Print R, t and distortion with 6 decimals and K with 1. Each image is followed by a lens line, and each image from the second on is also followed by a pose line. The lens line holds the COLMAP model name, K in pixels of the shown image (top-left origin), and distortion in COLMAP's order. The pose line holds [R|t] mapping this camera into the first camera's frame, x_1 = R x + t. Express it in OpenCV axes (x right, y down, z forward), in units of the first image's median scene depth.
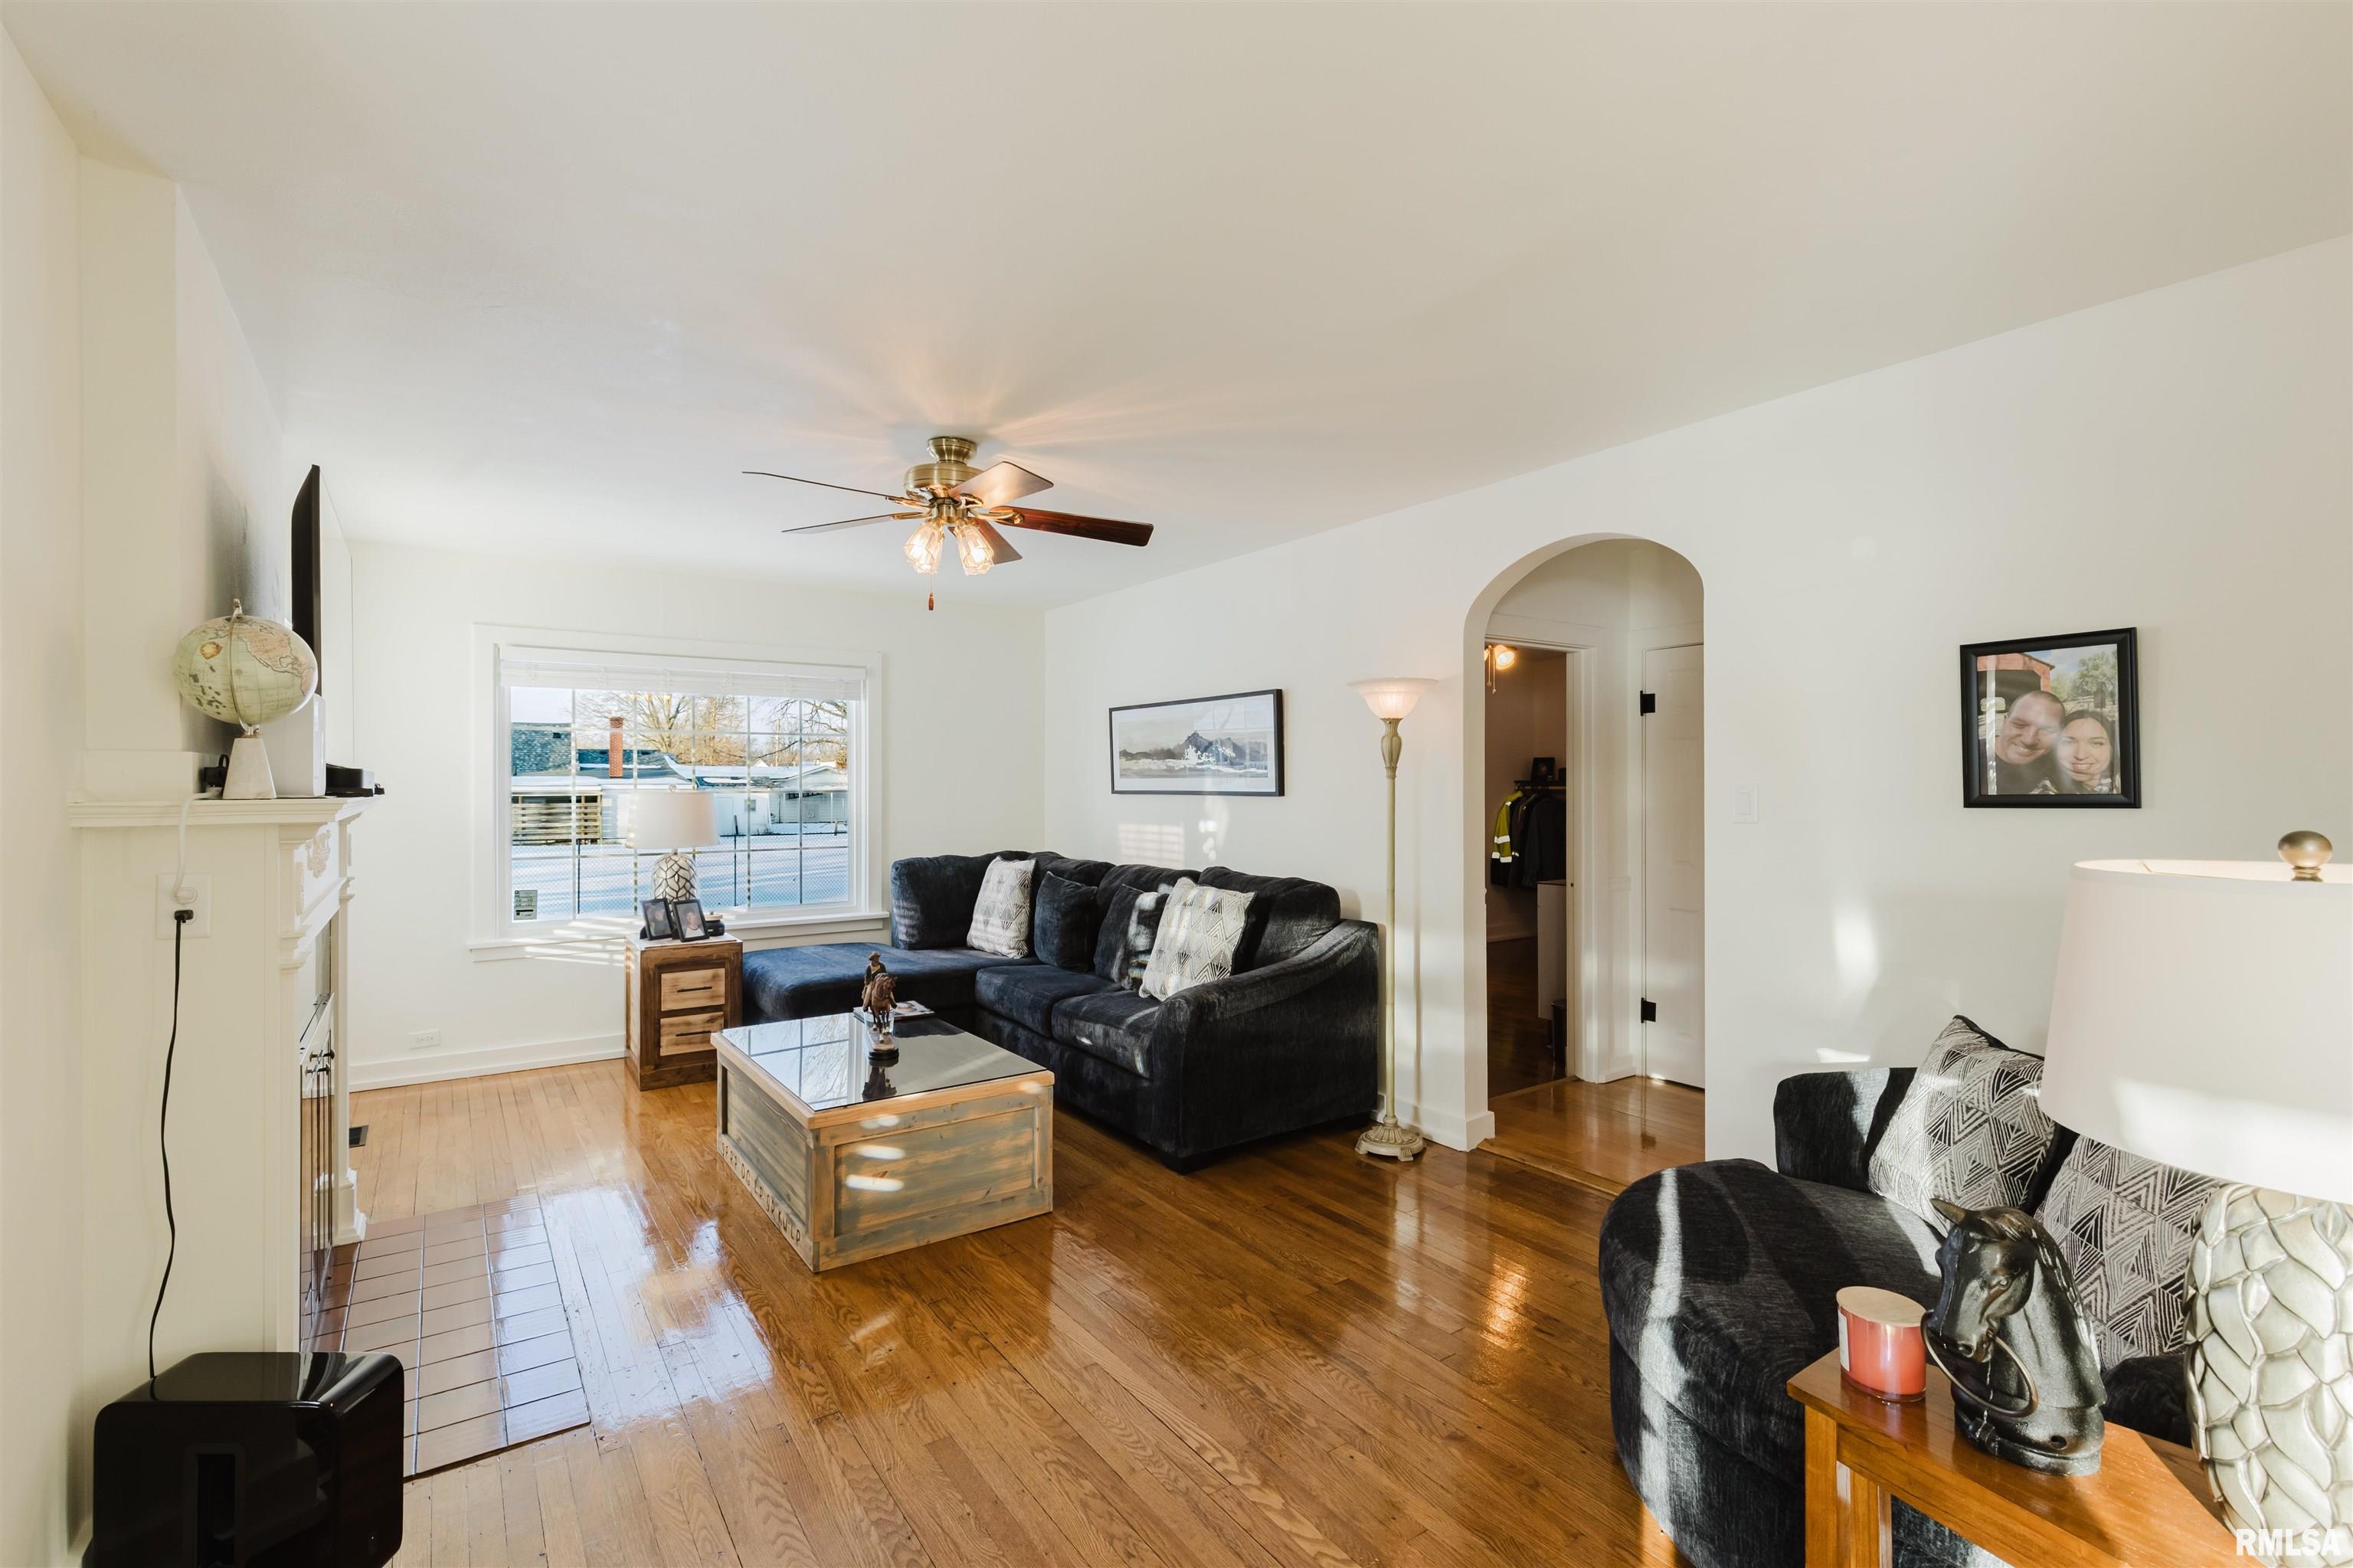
lens RADIAL K [[1046.7, 0, 1176.5], [0, 1046.7, 784.0], [0, 0, 1]] dist [0.002522, -0.000048]
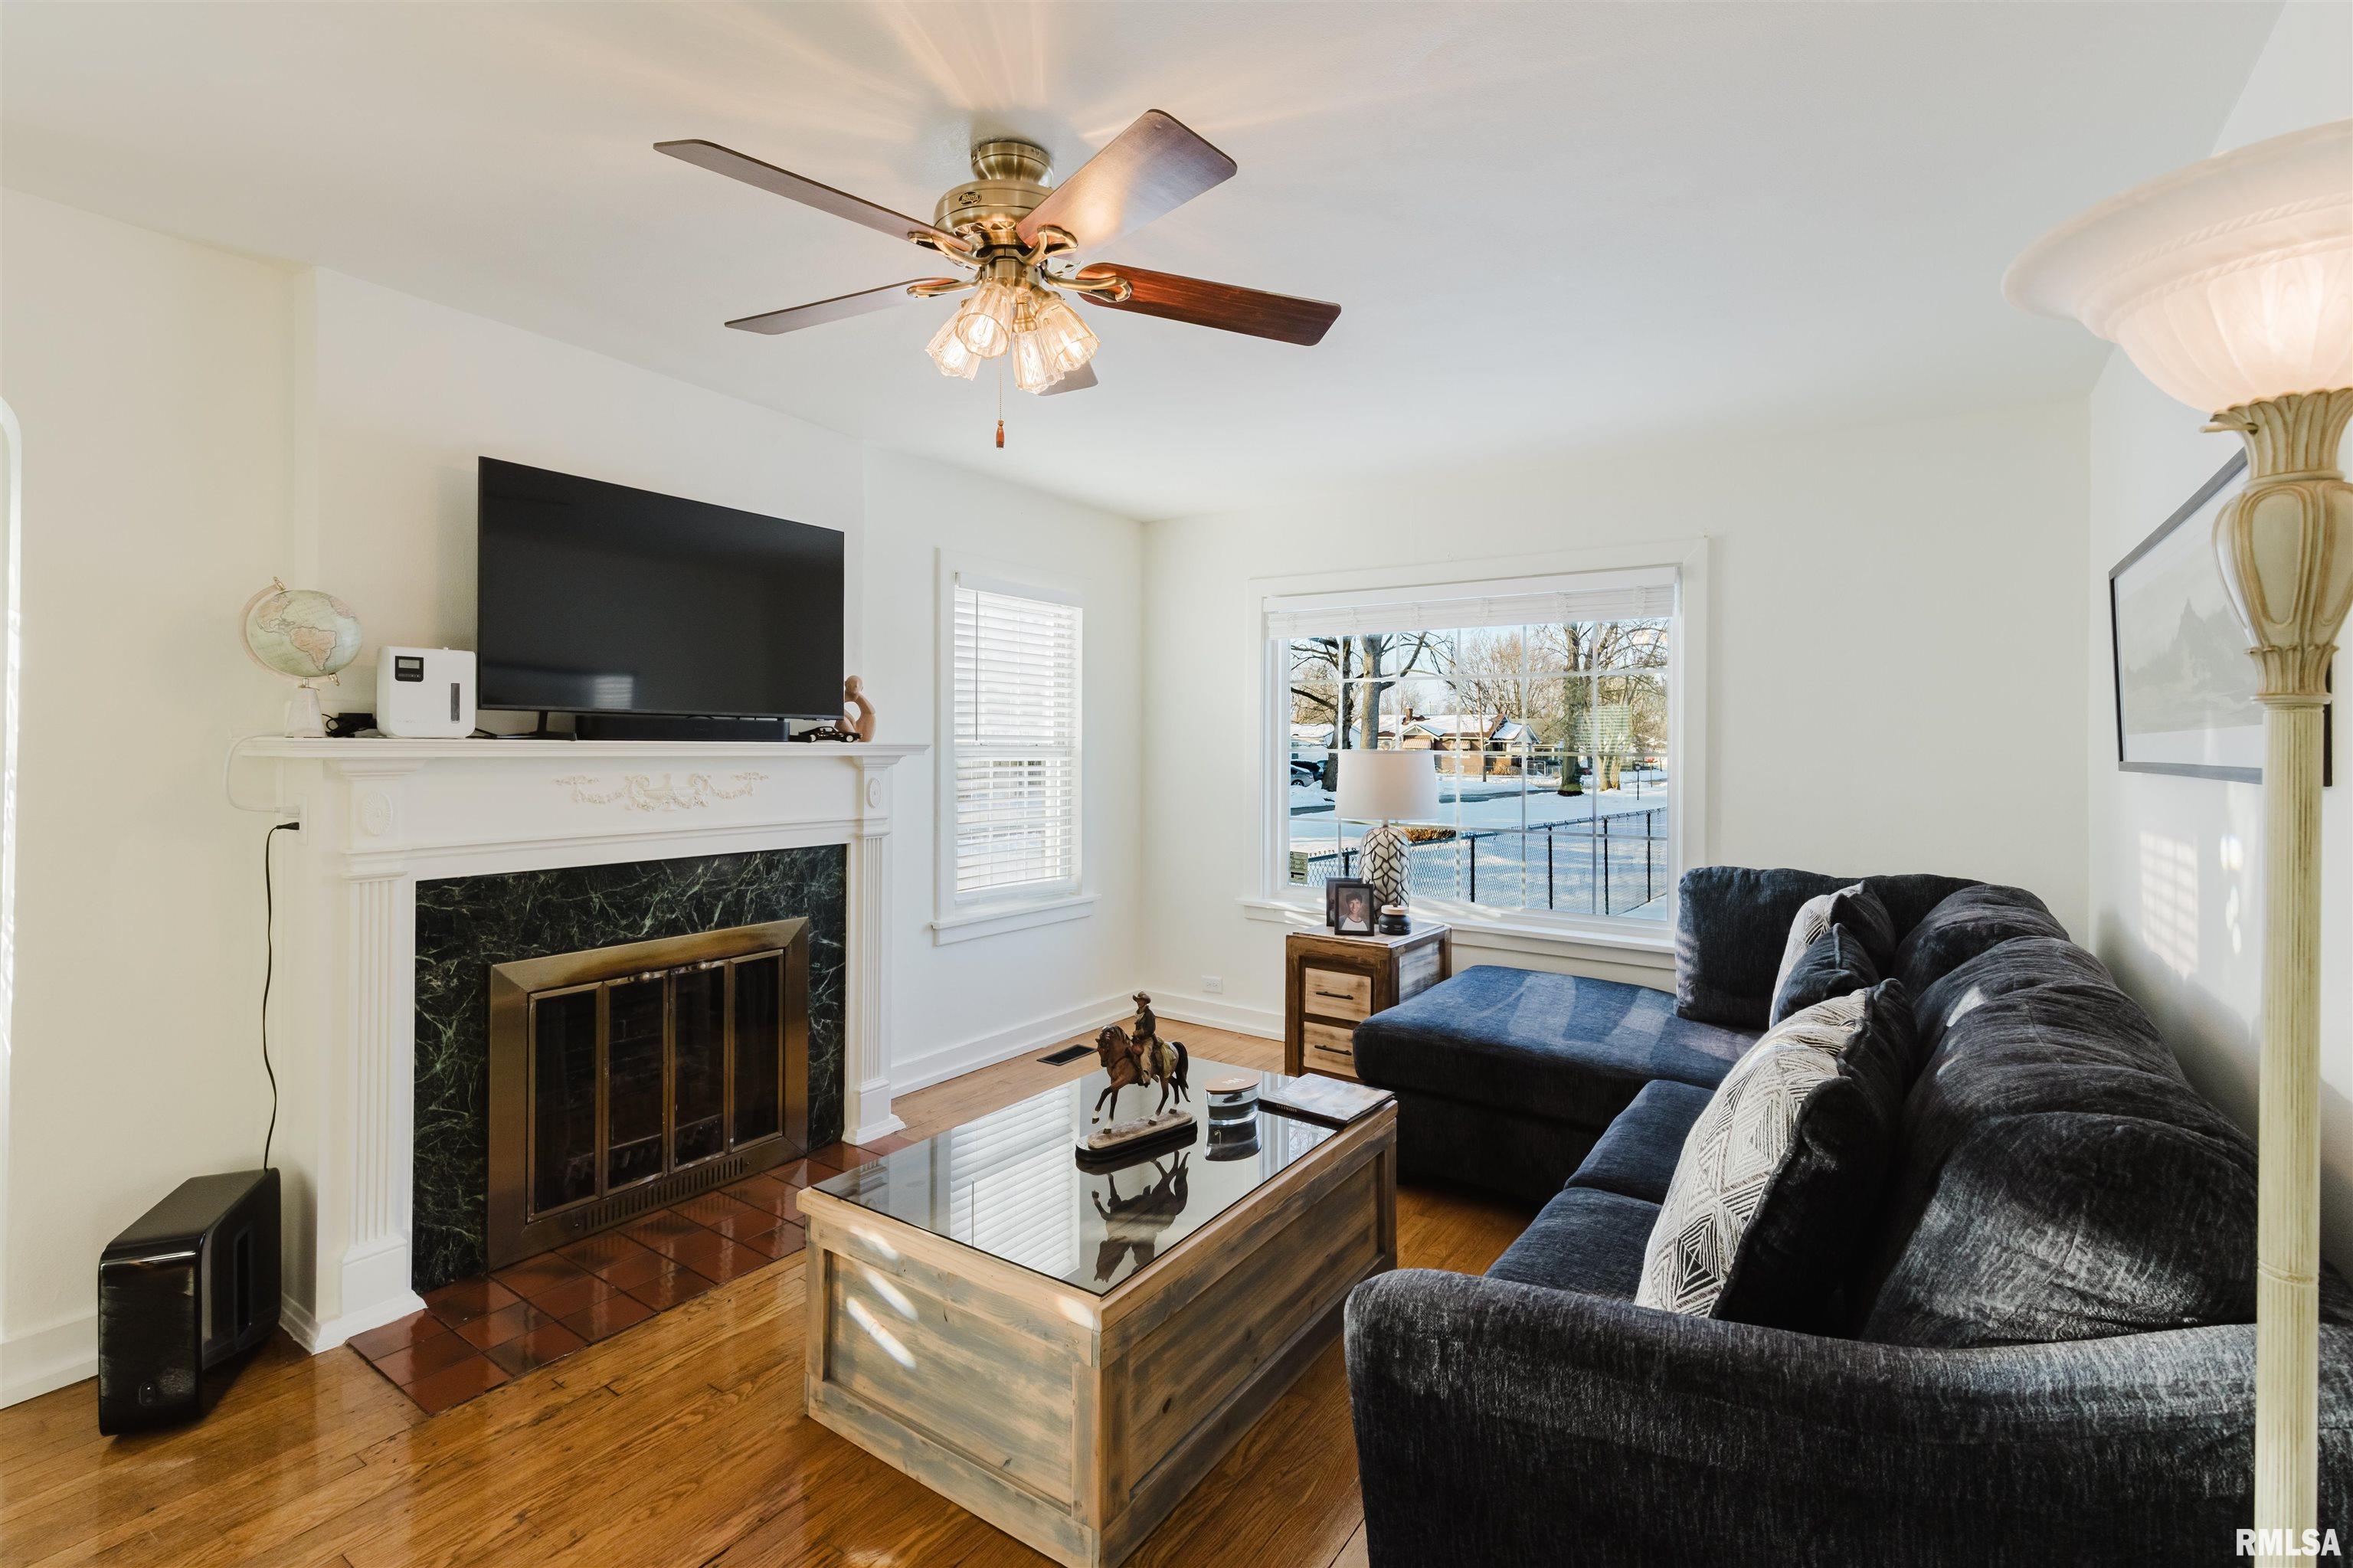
lens RADIAL K [[1065.9, 0, 1176.1], [0, 1065.9, 748.3], [0, 0, 1]] dist [0.001994, 0.000185]
pose [[0.348327, 0.006318, -0.937352, 0.262964], [-0.006631, 0.999969, 0.004276, 0.004276], [0.937350, 0.004727, 0.348358, 0.607481]]
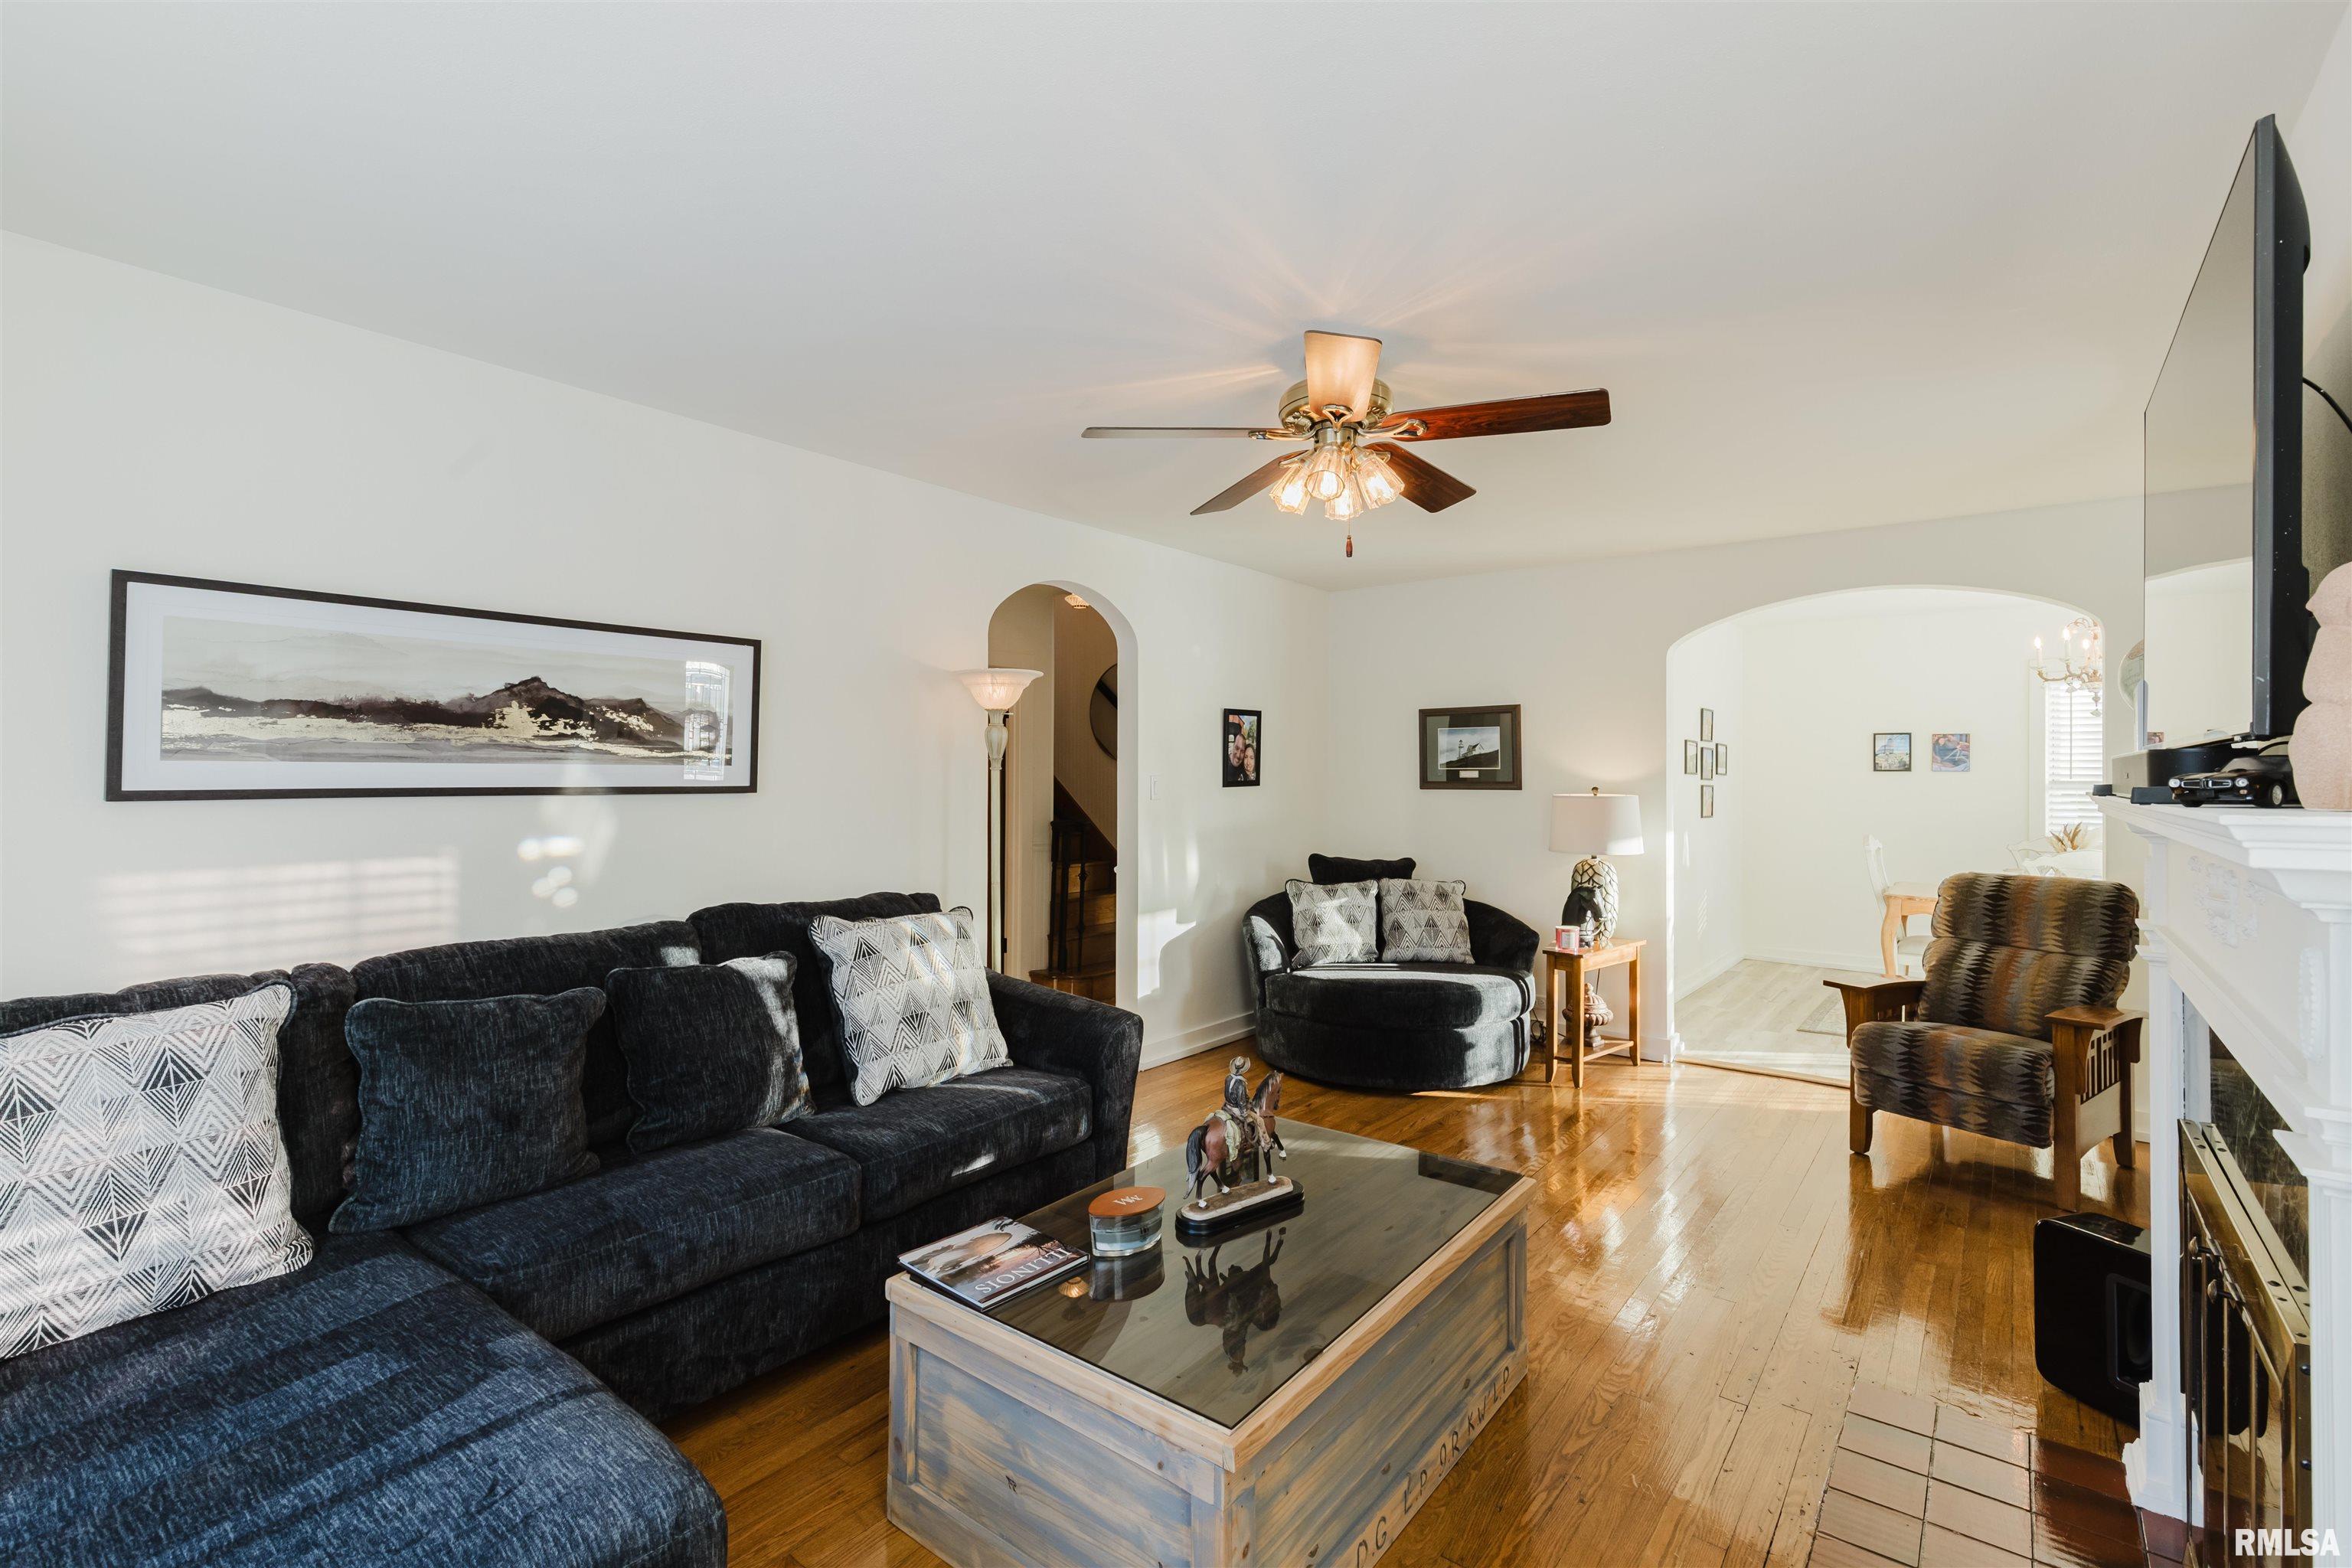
lens RADIAL K [[1033.3, 0, 1176.0], [0, 1033.3, 784.0], [0, 0, 1]] dist [0.001708, 0.000501]
pose [[-0.278672, -0.009282, 0.960342, -0.655781], [-0.002087, 0.999957, 0.009059, -0.000899], [-0.960384, 0.000520, -0.278679, 0.926996]]
